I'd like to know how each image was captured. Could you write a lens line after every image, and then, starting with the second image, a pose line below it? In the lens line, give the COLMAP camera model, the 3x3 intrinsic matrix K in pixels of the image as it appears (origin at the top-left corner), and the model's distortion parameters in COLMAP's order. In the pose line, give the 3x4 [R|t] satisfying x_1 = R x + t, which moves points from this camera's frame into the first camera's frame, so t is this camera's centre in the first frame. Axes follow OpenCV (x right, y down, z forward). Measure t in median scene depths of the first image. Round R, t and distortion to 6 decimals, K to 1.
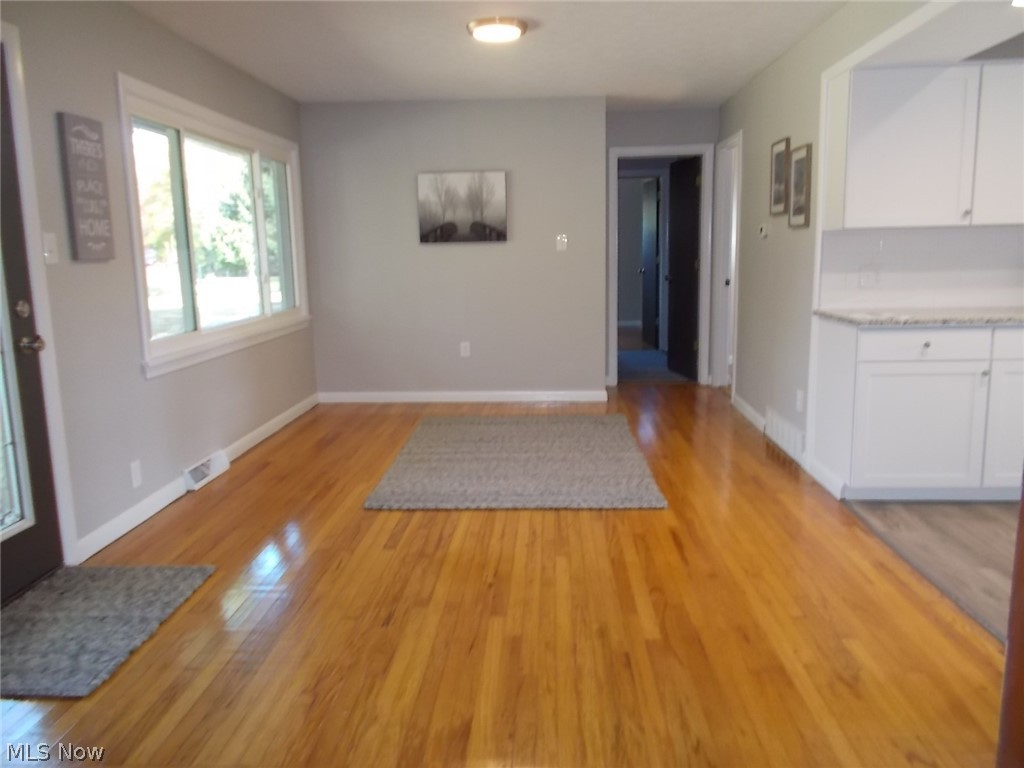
lens RADIAL K [[786.3, 0, 509.6], [0, 786.3, 380.3], [0, 0, 1]] dist [0.011563, -0.005823]
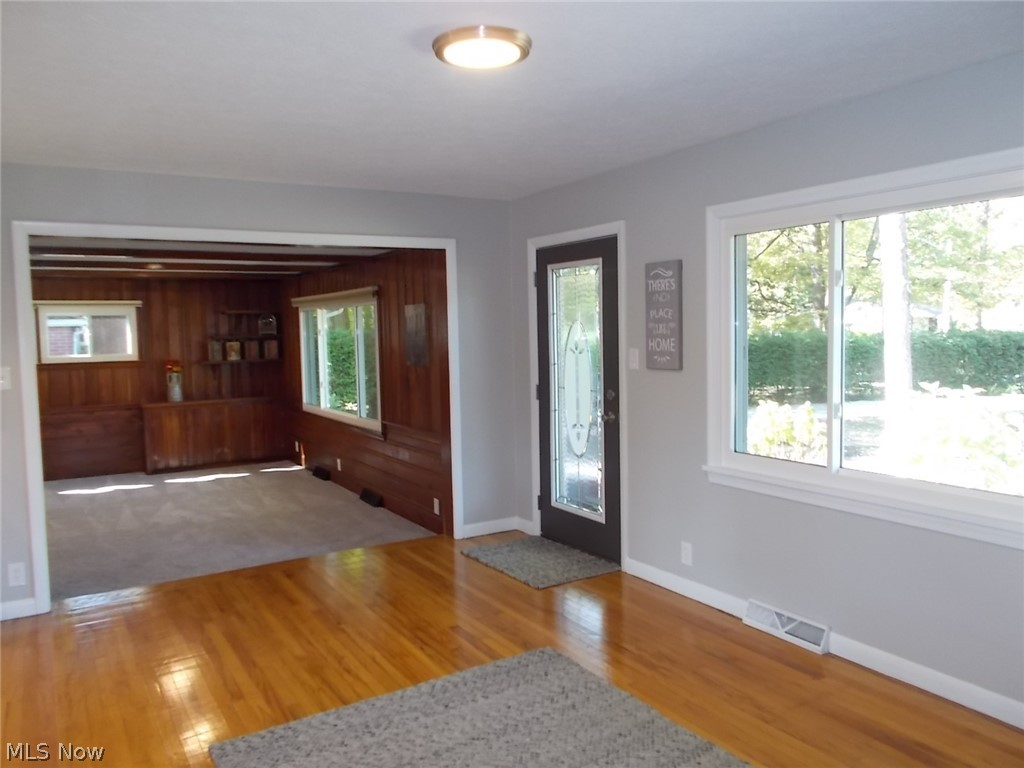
lens RADIAL K [[786.3, 0, 509.6], [0, 786.3, 380.3], [0, 0, 1]] dist [0.011563, -0.005823]
pose [[-0.826070, 0.077900, -0.558157, 0.406257], [-0.053765, 0.974990, 0.215649, -0.404793], [0.560997, 0.208150, -0.801222, 1.922409]]
